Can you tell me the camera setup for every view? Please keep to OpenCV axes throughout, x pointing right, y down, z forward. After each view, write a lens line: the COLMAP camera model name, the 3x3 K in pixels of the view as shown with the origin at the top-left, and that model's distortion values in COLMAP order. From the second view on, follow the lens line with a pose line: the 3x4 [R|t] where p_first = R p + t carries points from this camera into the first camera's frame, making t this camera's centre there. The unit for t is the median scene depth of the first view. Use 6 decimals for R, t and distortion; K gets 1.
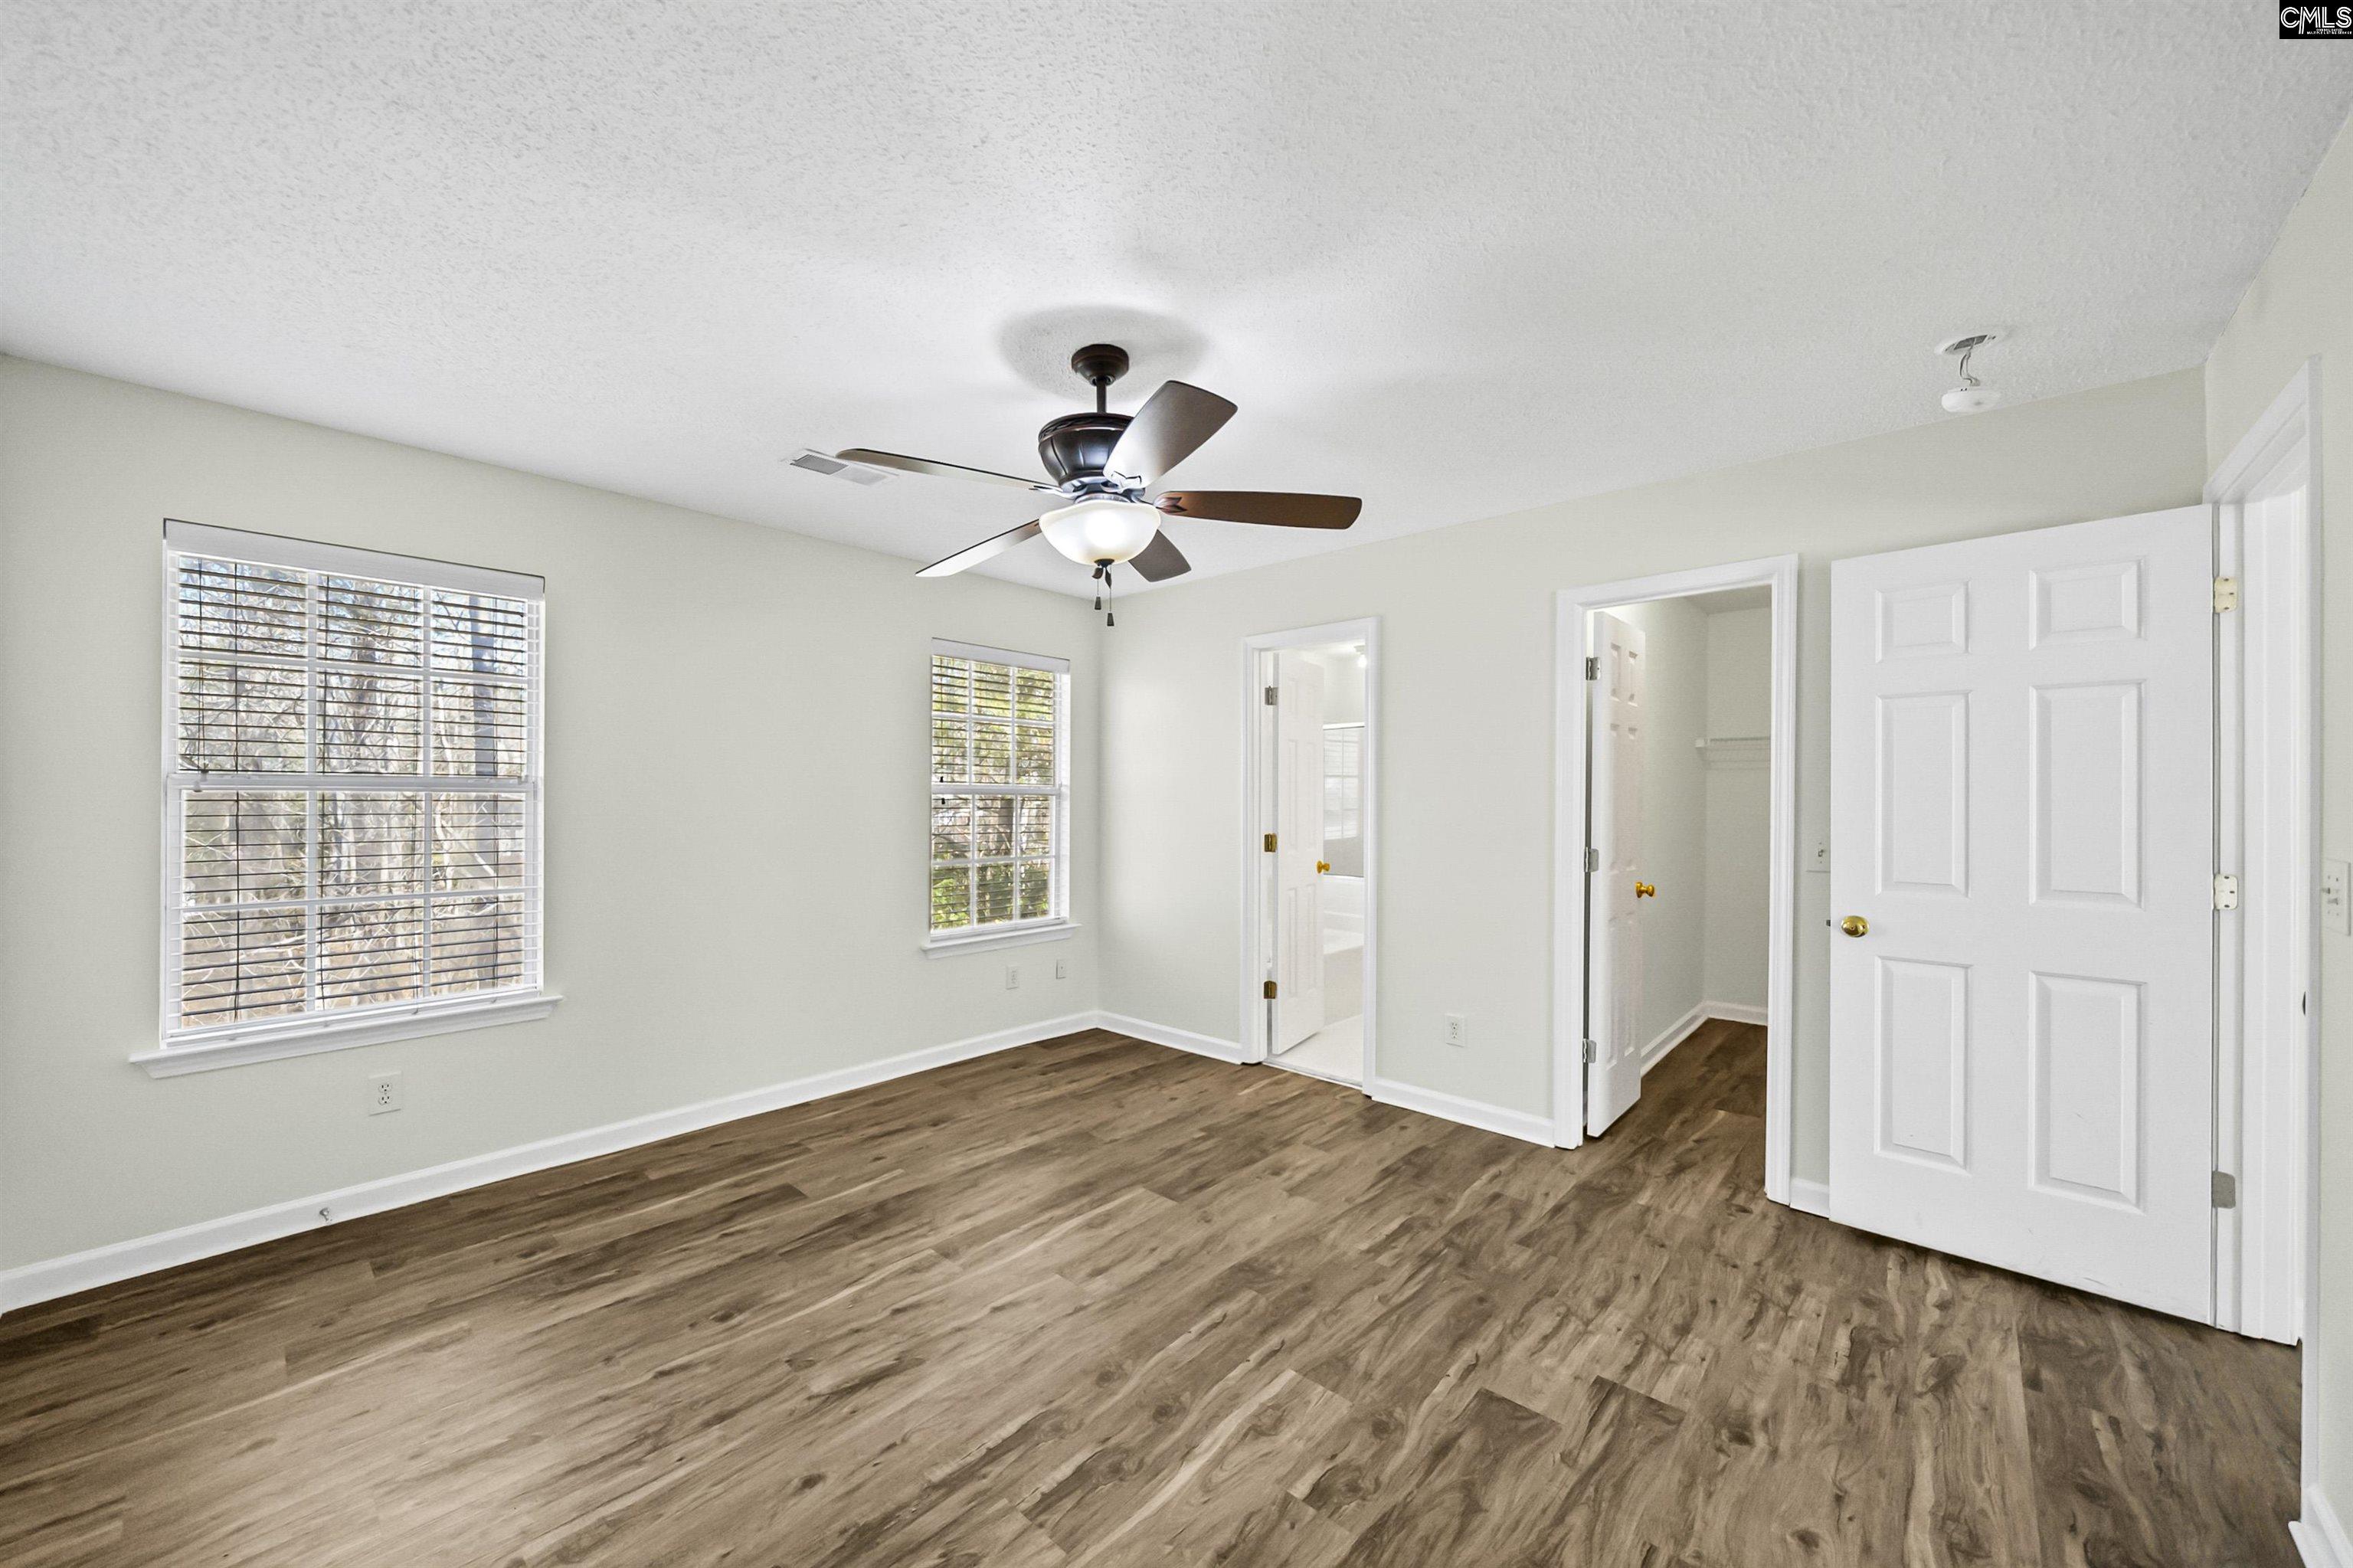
lens RADIAL K [[849.5, 0, 1177.4], [0, 849.5, 796.4], [0, 0, 1]] dist [-0.000320, -0.000077]
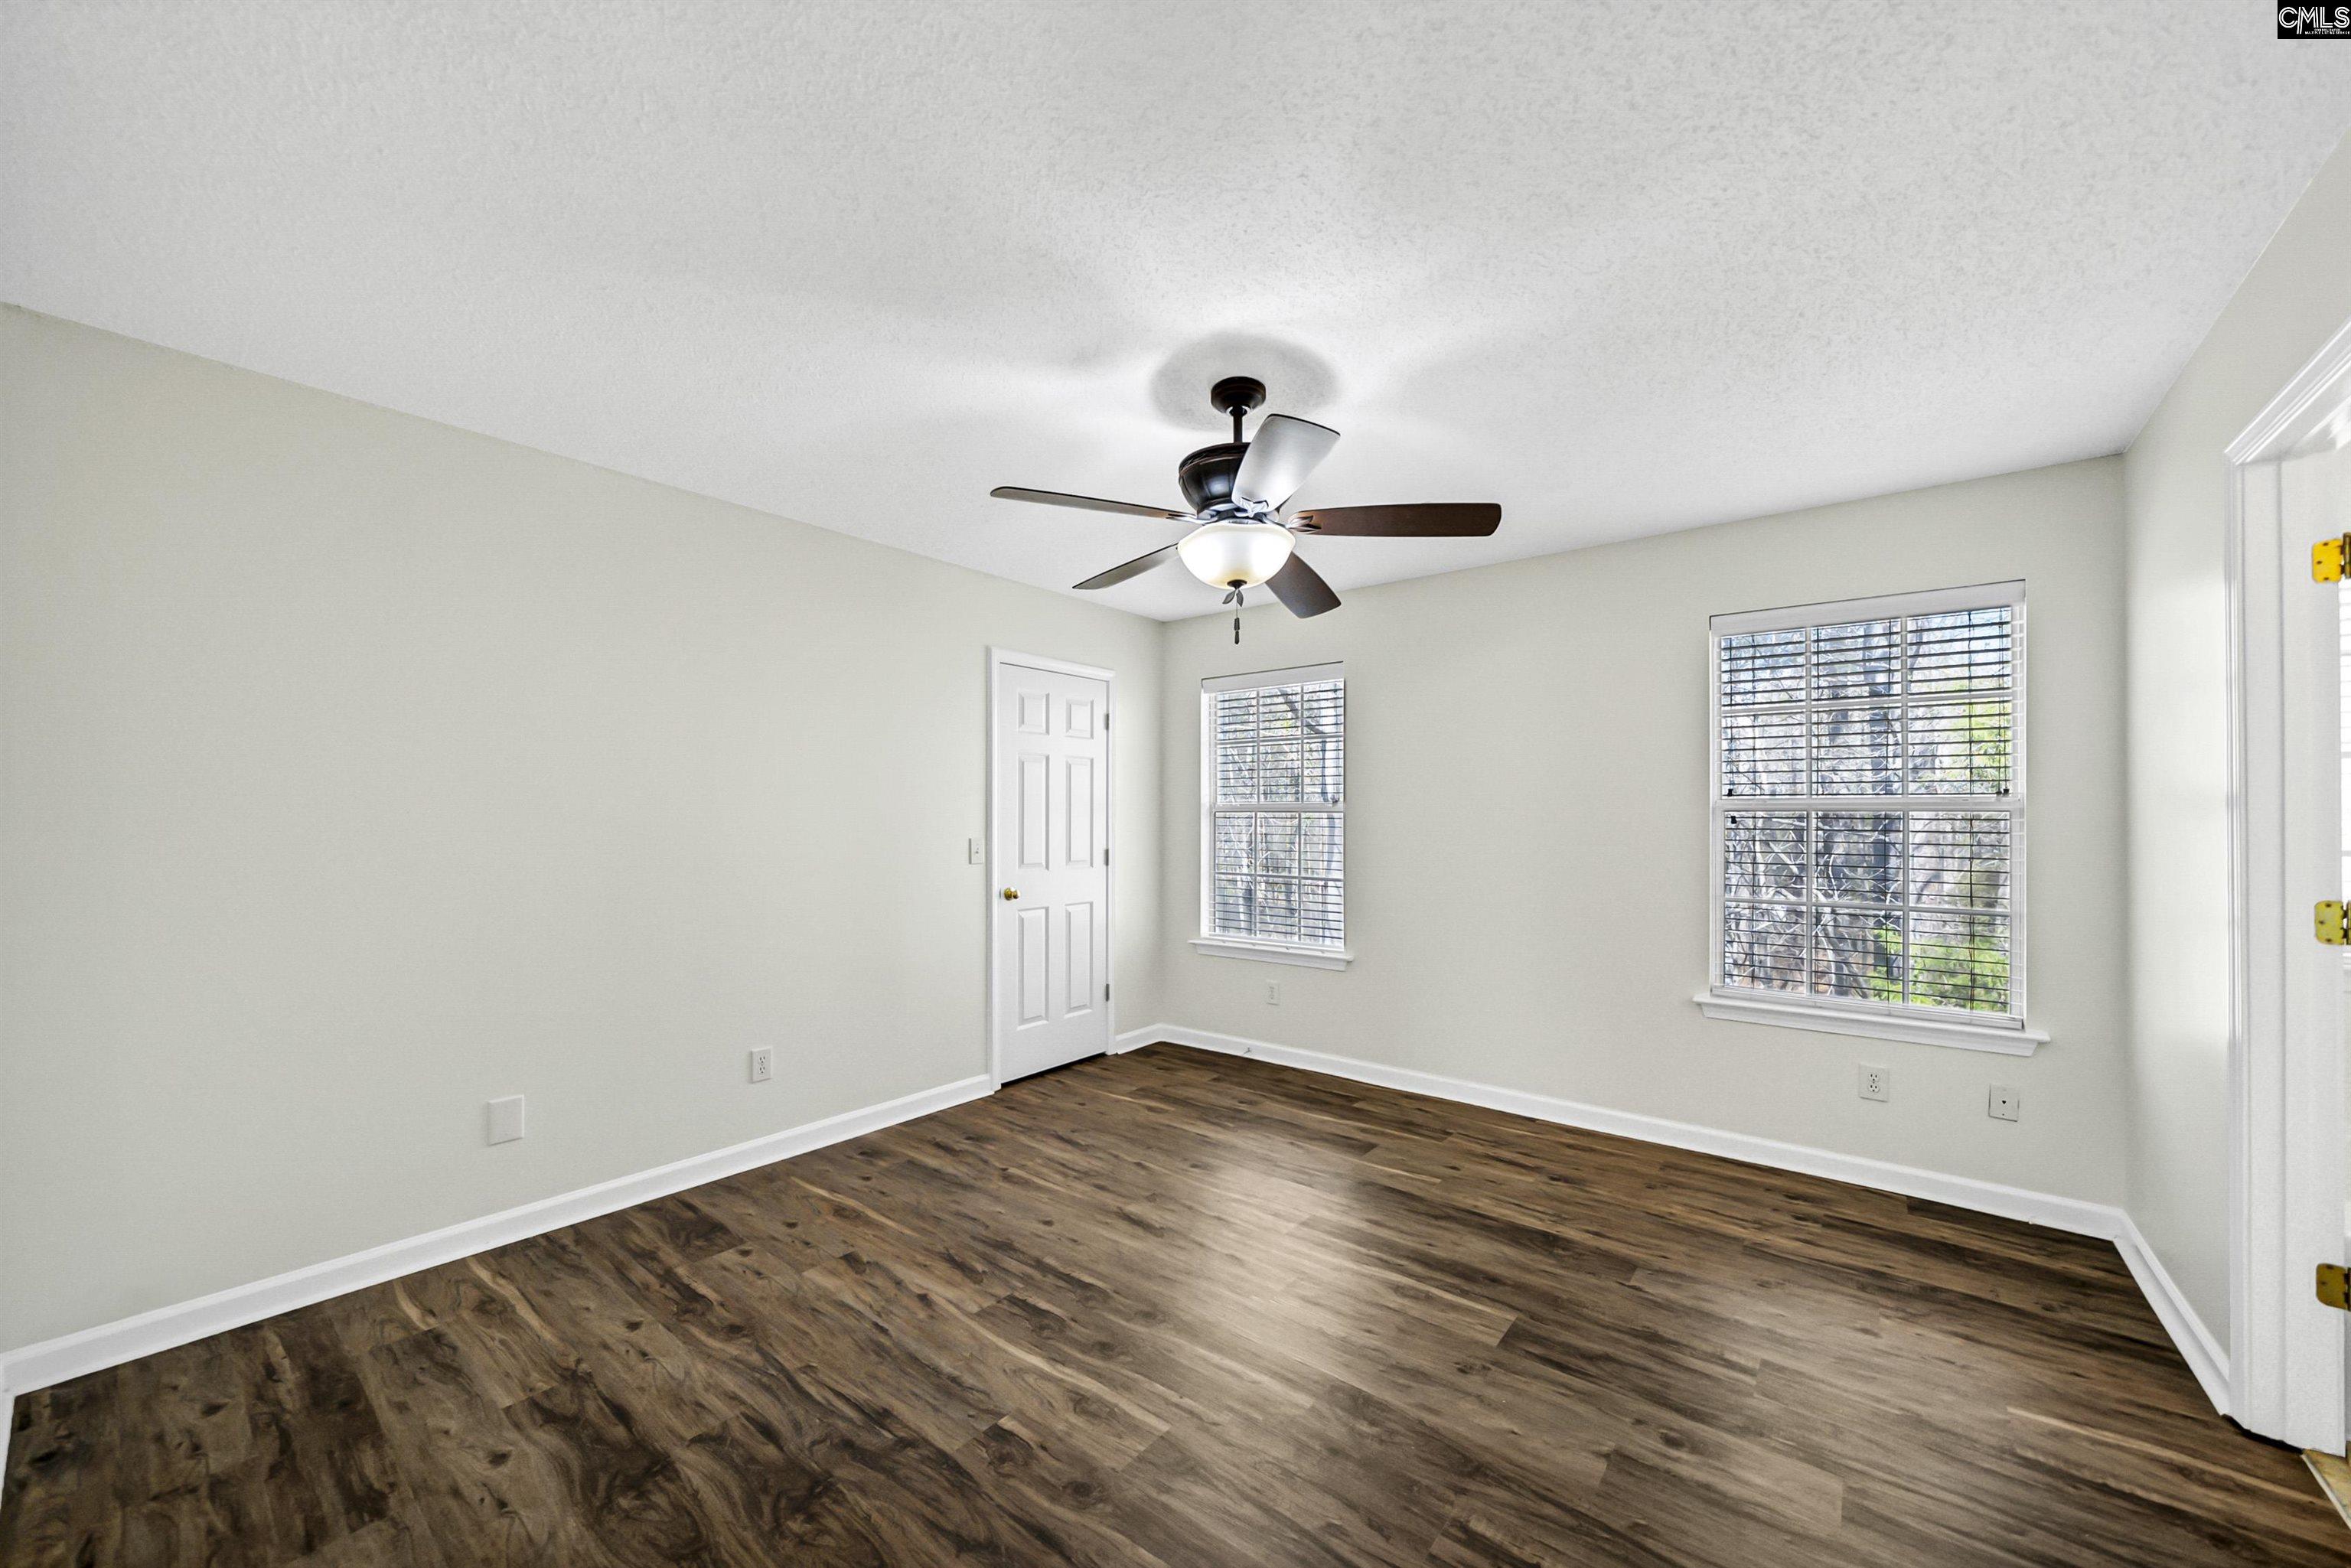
lens RADIAL K [[879.9, 0, 1167.6], [0, 879.9, 814.9], [0, 0, 1]] dist [-0.001161, -0.000203]
pose [[0.062586, -0.010079, -0.997989, 0.764610], [-0.002018, 0.999946, -0.010226, 0.014944], [0.998038, 0.002654, 0.062562, 0.656522]]
